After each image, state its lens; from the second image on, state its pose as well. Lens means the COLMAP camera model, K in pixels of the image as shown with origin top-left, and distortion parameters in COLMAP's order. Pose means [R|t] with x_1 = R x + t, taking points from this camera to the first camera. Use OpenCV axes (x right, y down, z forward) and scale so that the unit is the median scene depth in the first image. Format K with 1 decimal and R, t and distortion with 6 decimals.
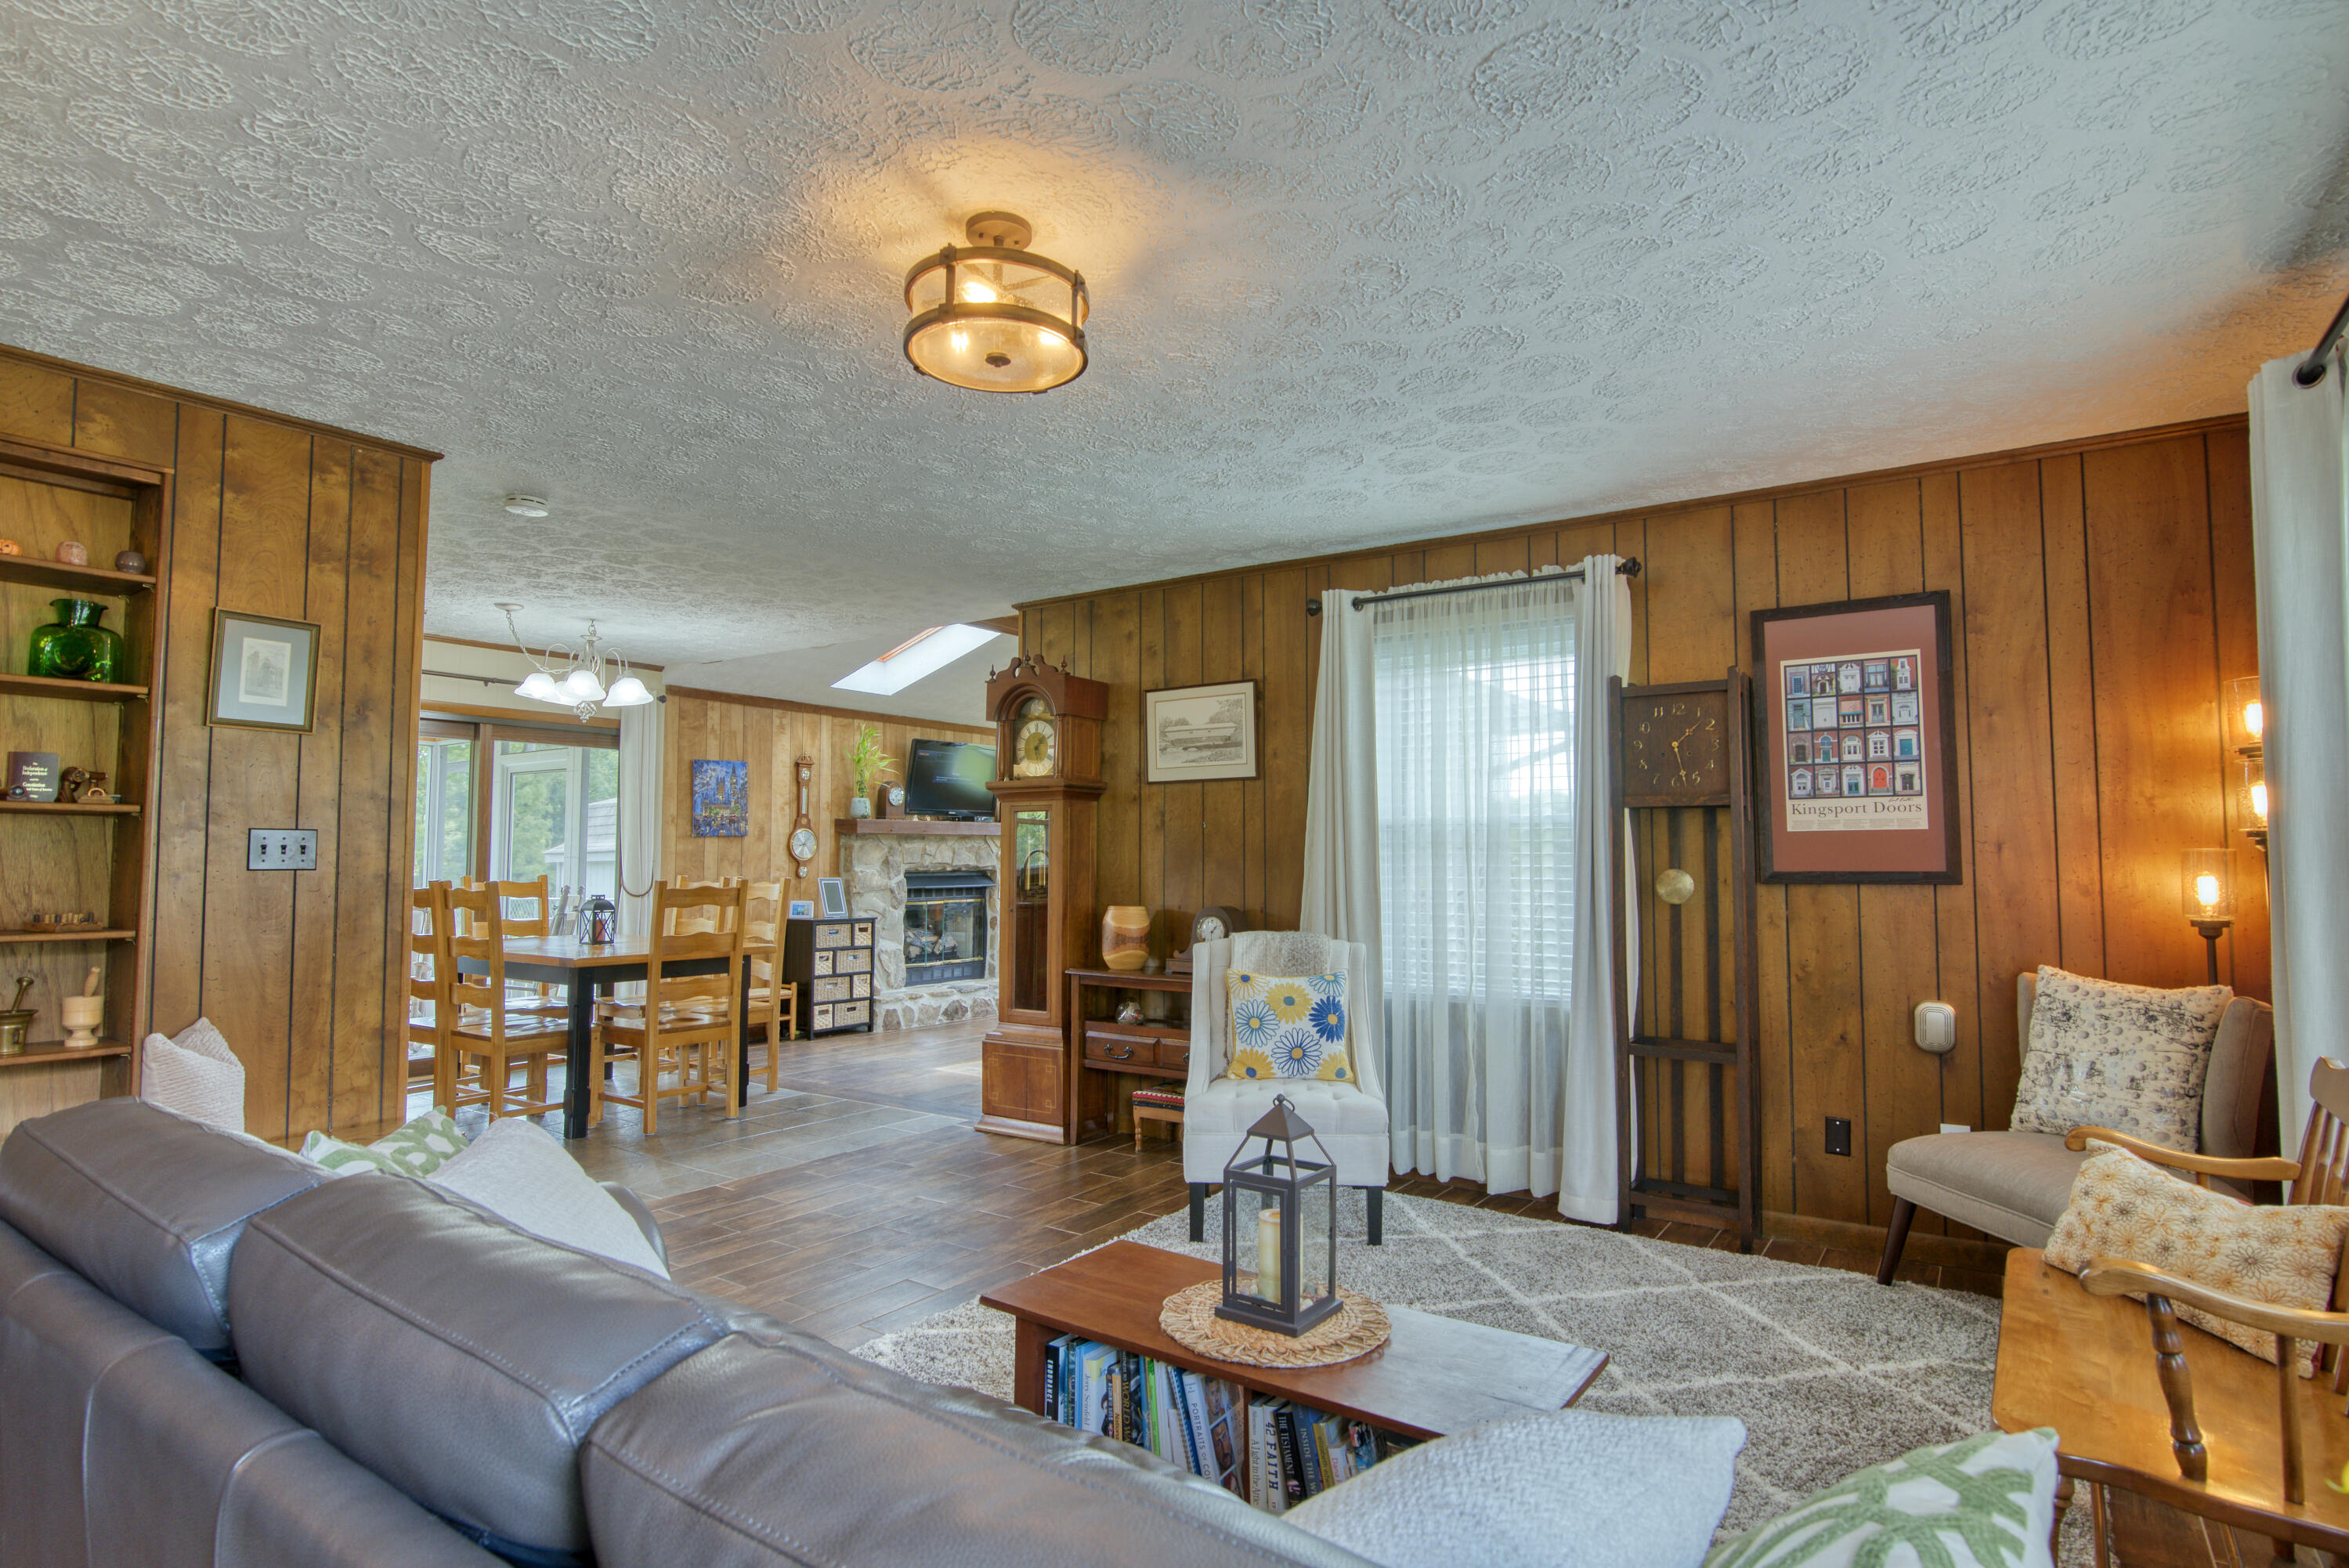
lens RADIAL K [[1215.7, 0, 1174.5], [0, 1215.7, 797.7], [0, 0, 1]] dist [0.000346, -0.000030]
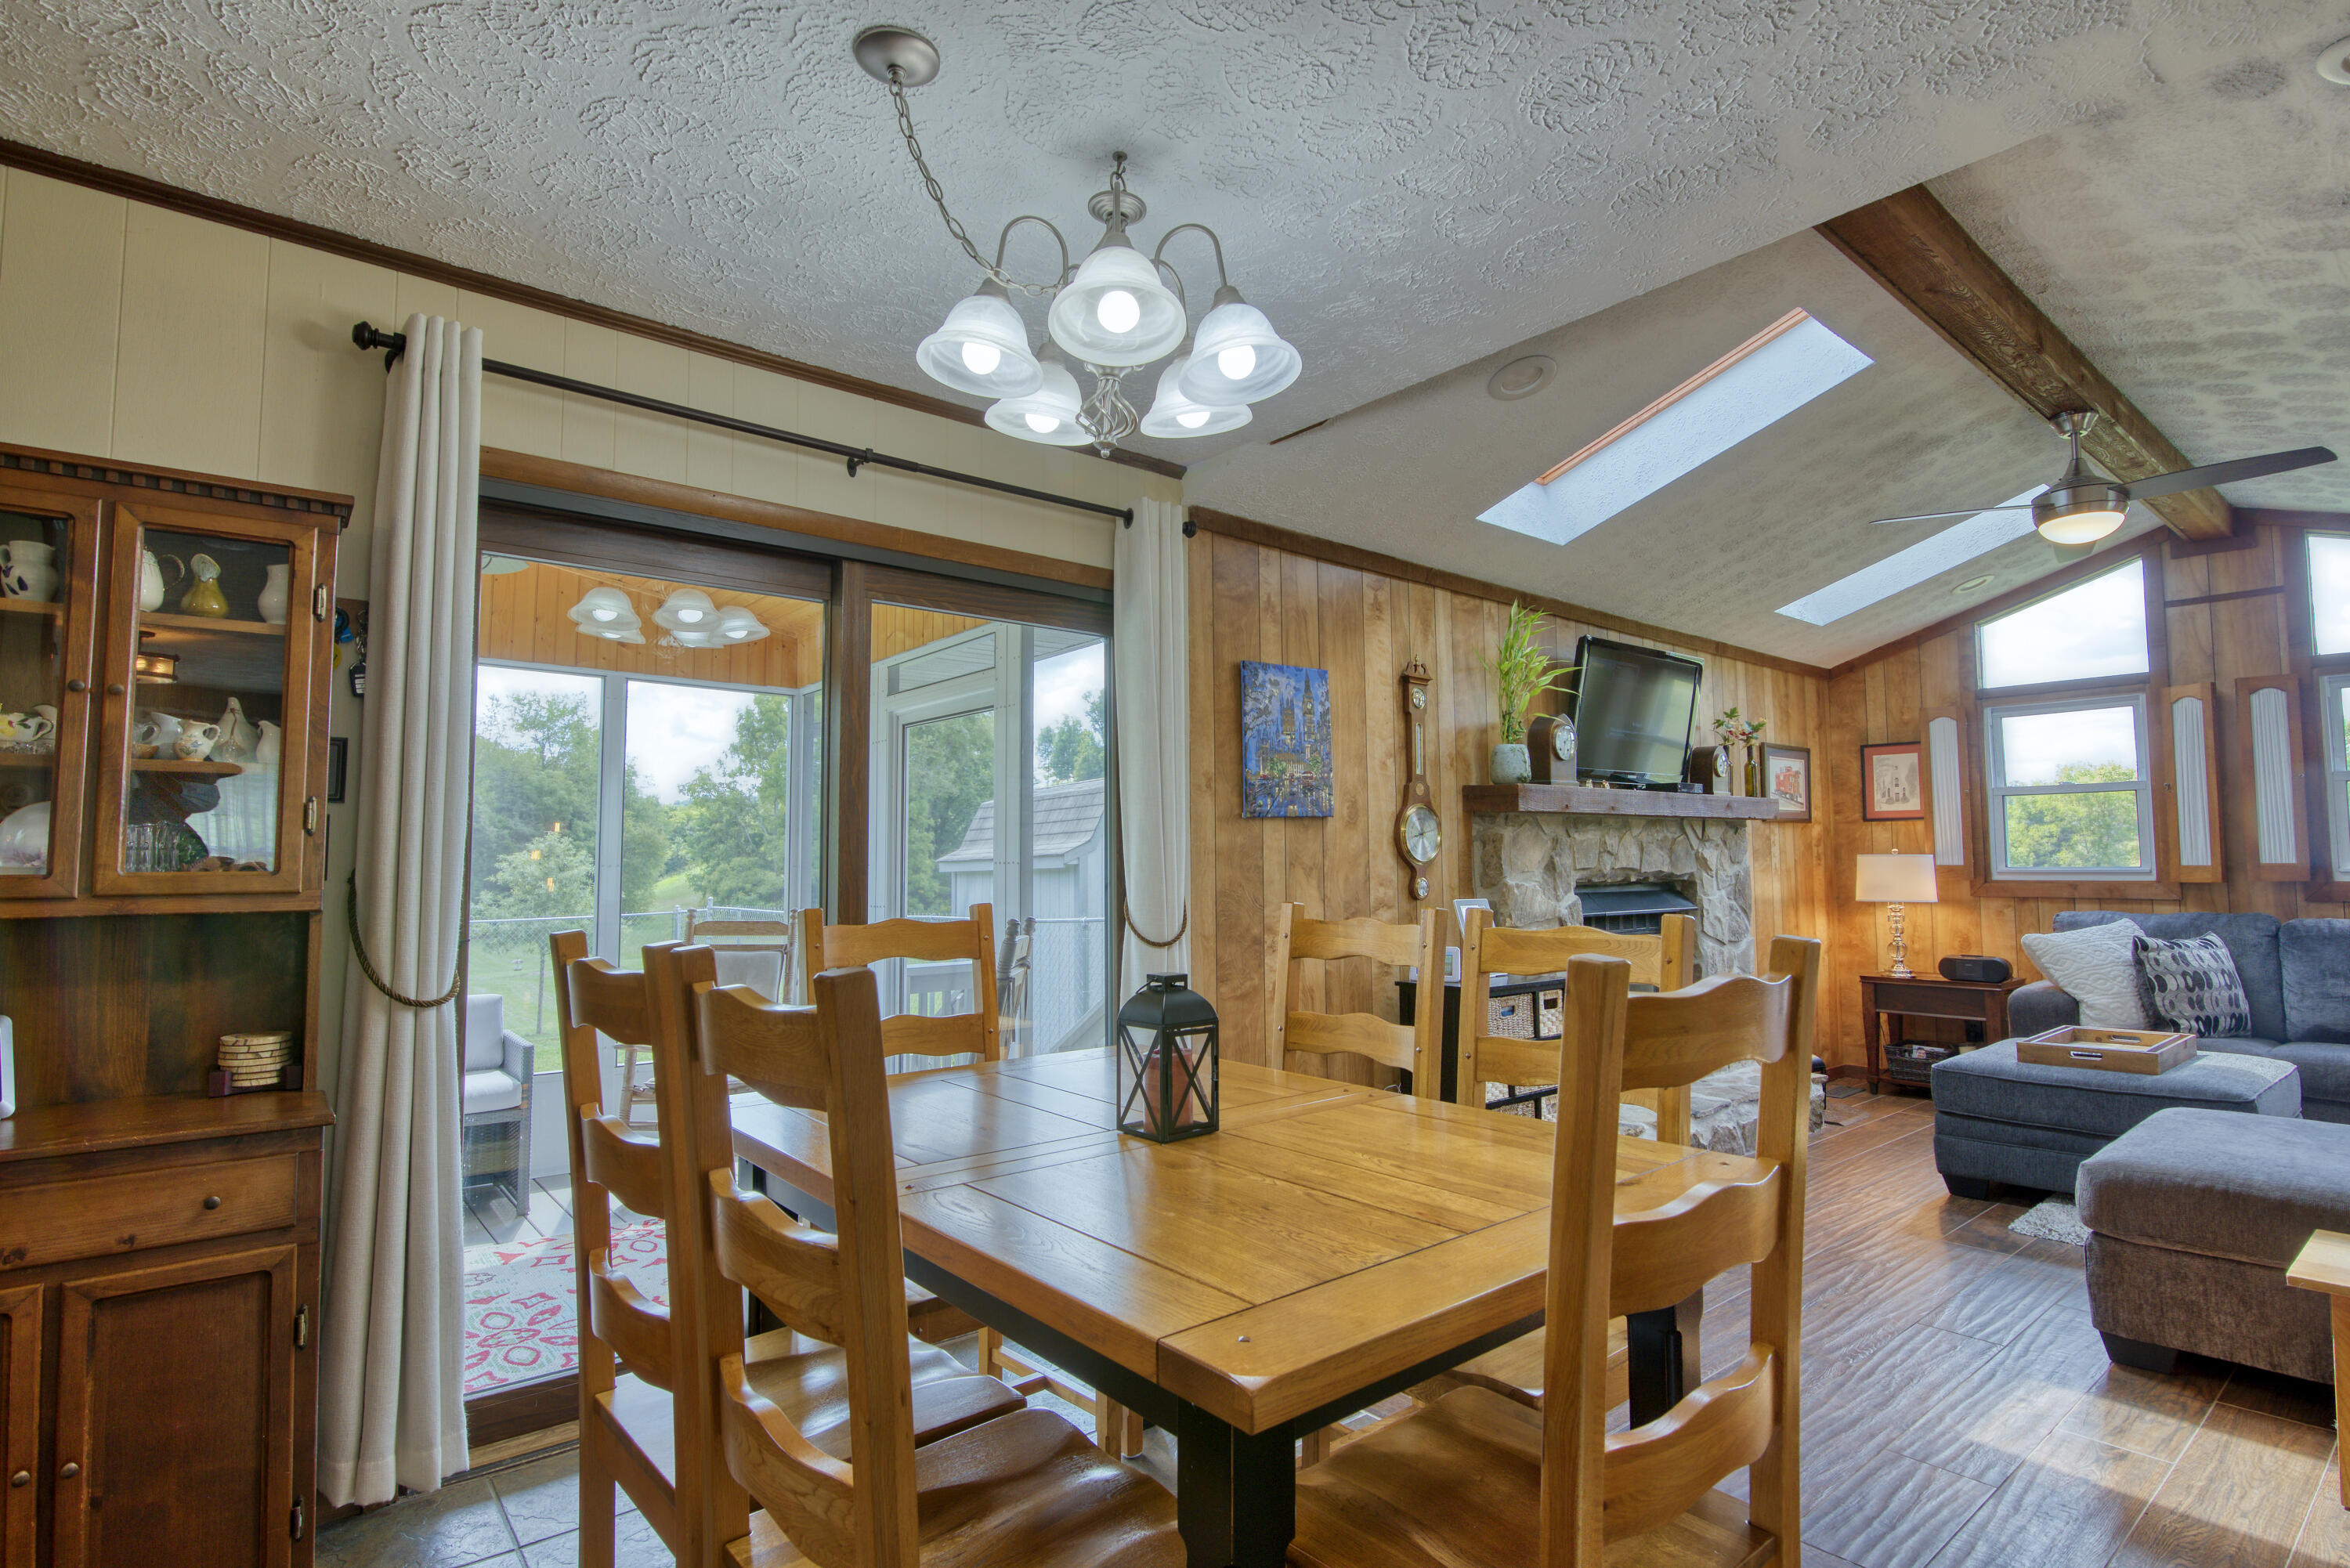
lens RADIAL K [[1163.6, 0, 1175.8], [0, 1163.6, 792.2], [0, 0, 1]] dist [-0.010018, -0.001080]
pose [[0.964574, -0.024814, -0.262641, -0.281923], [0.021545, 0.999651, -0.015318, 0.026559], [0.262930, 0.009117, 0.964772, 0.509541]]
